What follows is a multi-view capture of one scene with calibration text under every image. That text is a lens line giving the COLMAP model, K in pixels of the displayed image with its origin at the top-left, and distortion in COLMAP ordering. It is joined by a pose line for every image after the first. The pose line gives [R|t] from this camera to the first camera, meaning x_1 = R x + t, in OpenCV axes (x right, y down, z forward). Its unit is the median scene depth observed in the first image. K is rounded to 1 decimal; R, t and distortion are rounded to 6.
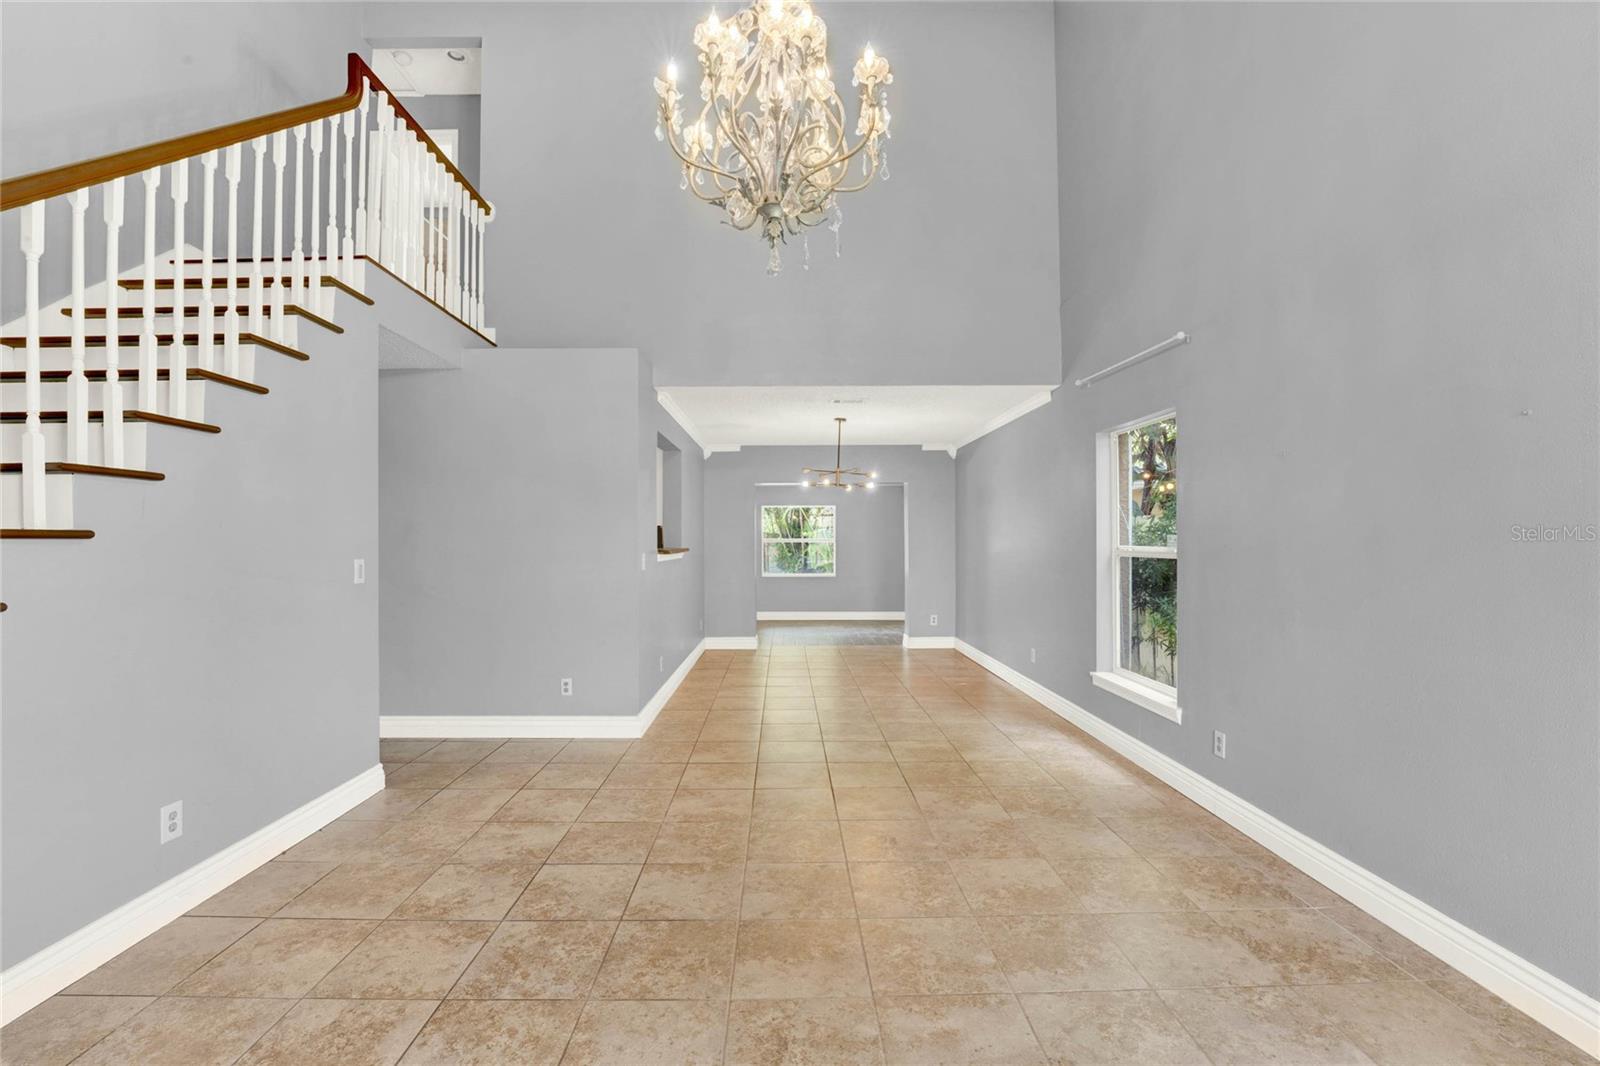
lens RADIAL K [[668.2, 0, 791.6], [0, 668.2, 533.2], [0, 0, 1]] dist [-0.020877, 0.000302]
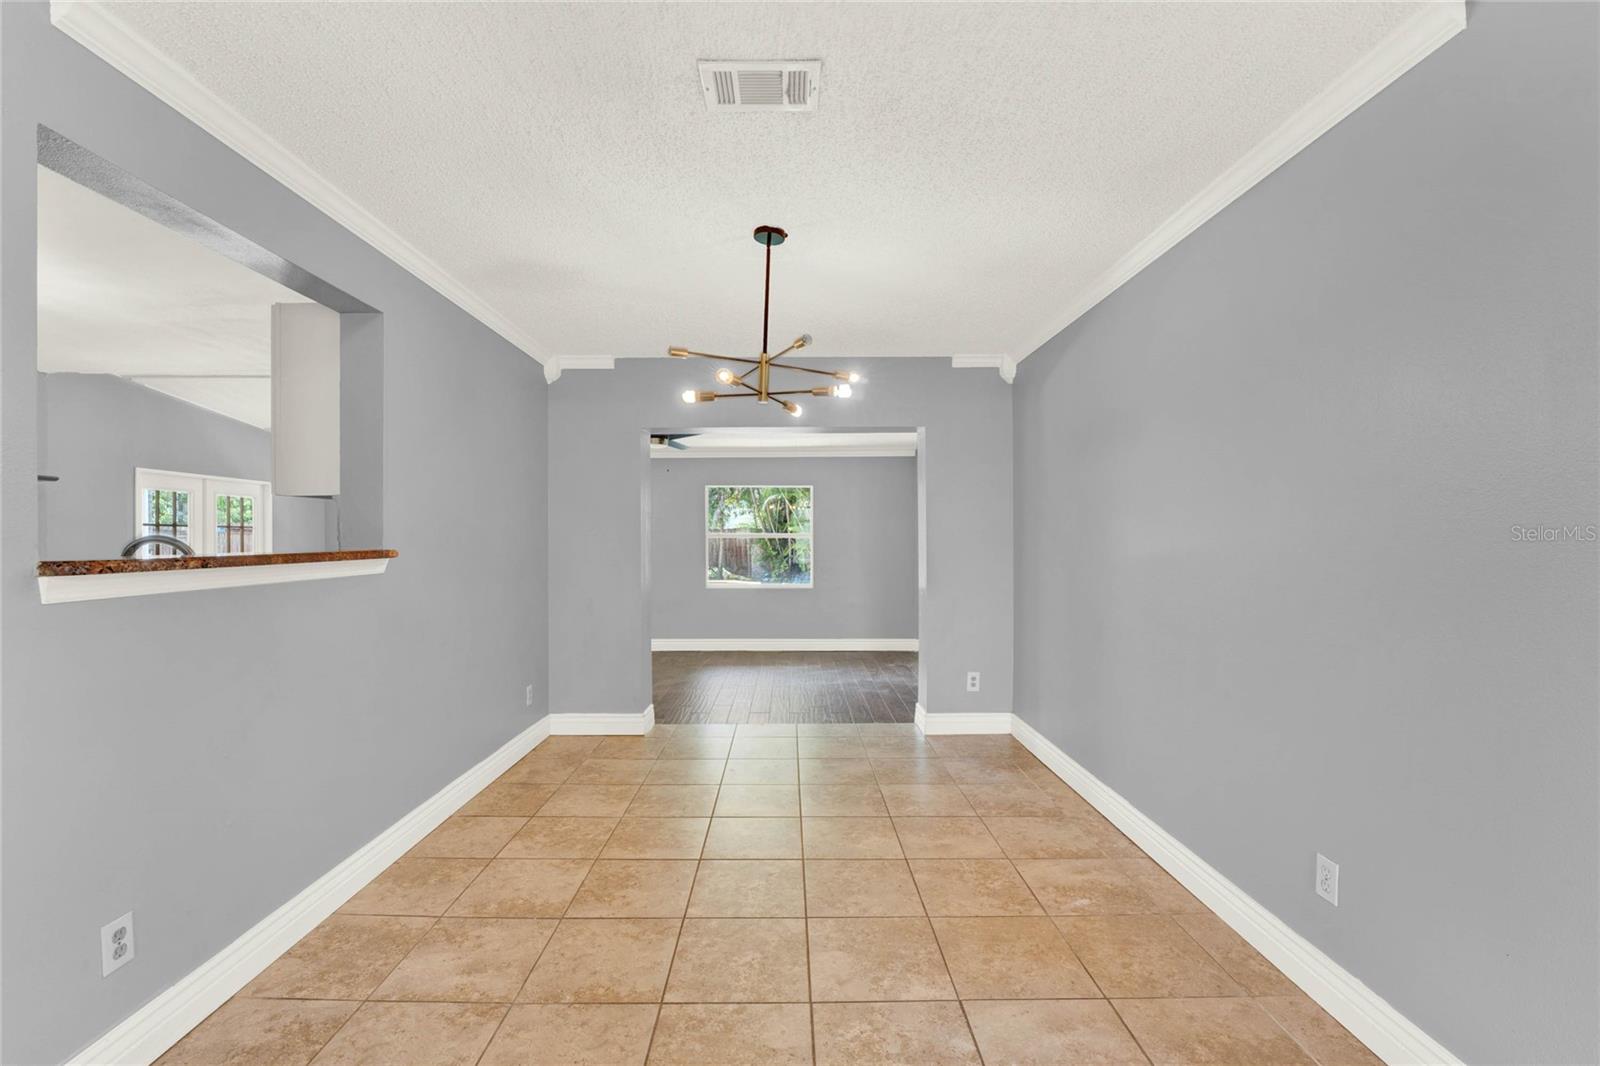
lens RADIAL K [[668.2, 0, 797.7], [0, 668.2, 531.8], [0, 0, 1]] dist [-0.020877, 0.000302]
pose [[0.999983, 0.003339, 0.004877, 0.158988], [-0.003357, 0.999988, 0.003682, 0.016323], [-0.004865, -0.003698, 0.999981, 1.072067]]
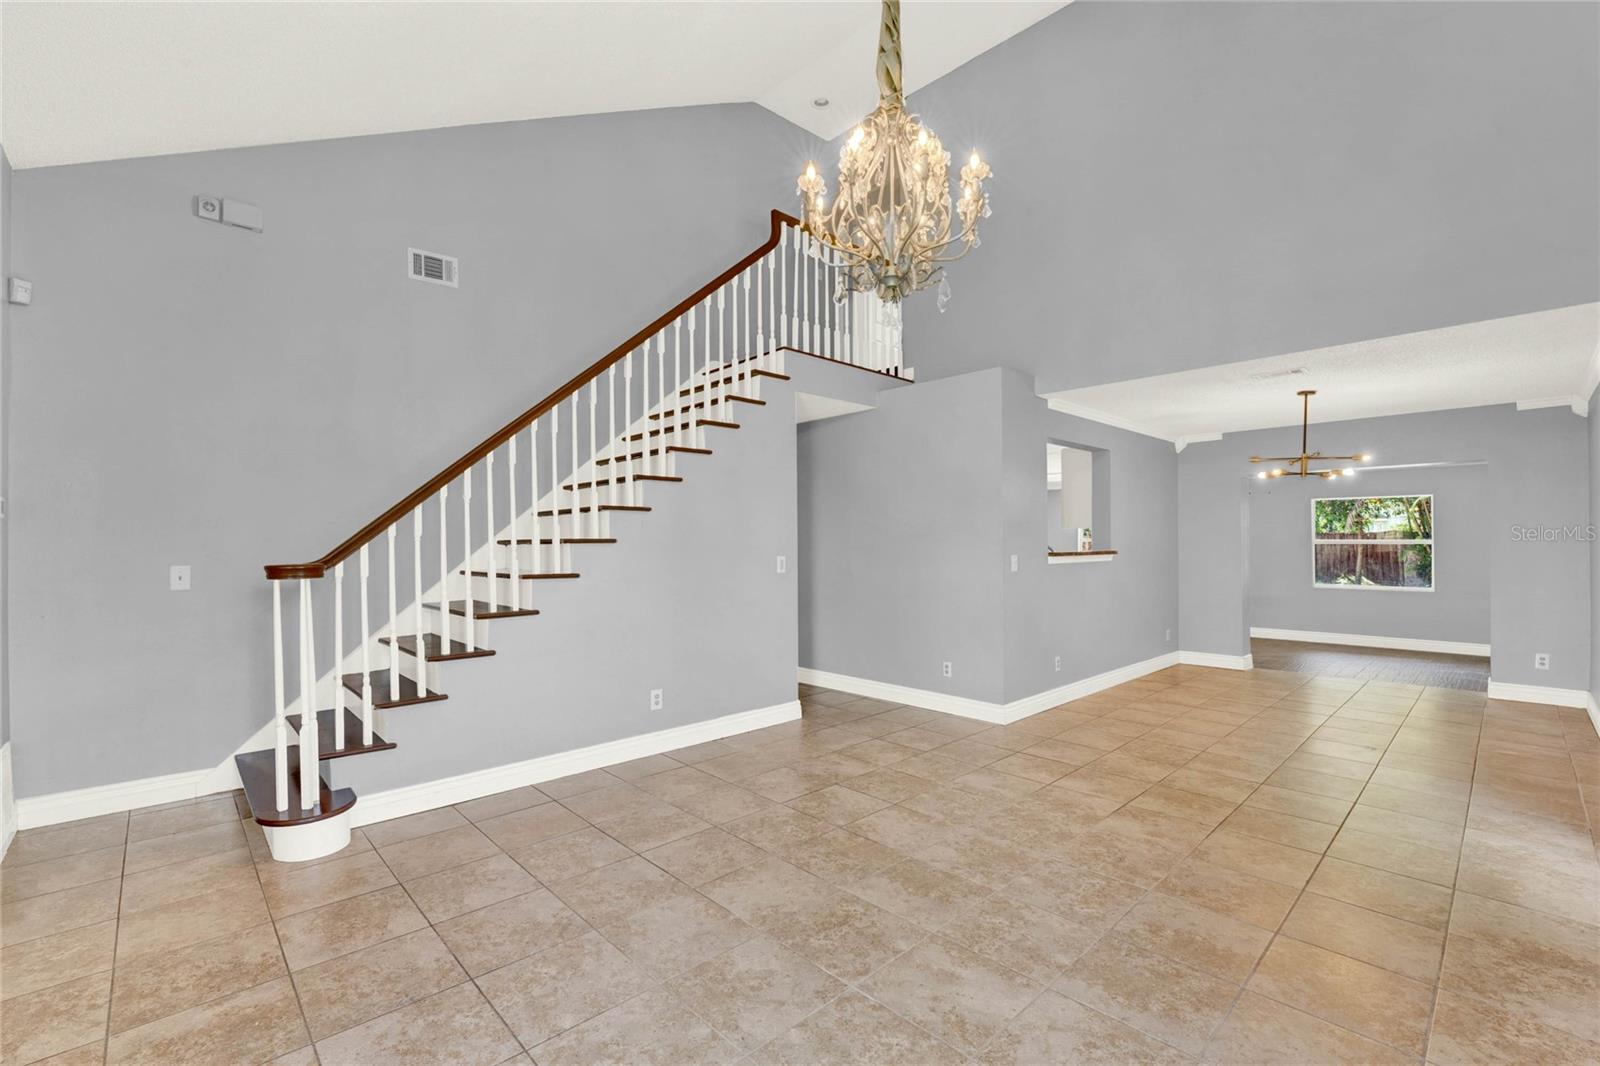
lens RADIAL K [[687.3, 0, 811.5], [0, 687.3, 538.3], [0, 0, 1]] dist [-0.012222, -0.000214]
pose [[0.688596, -0.004087, -0.725134, 0.463577], [0.008850, 0.999957, 0.002769, -0.004308], [0.725092, -0.008324, 0.688602, 0.003905]]
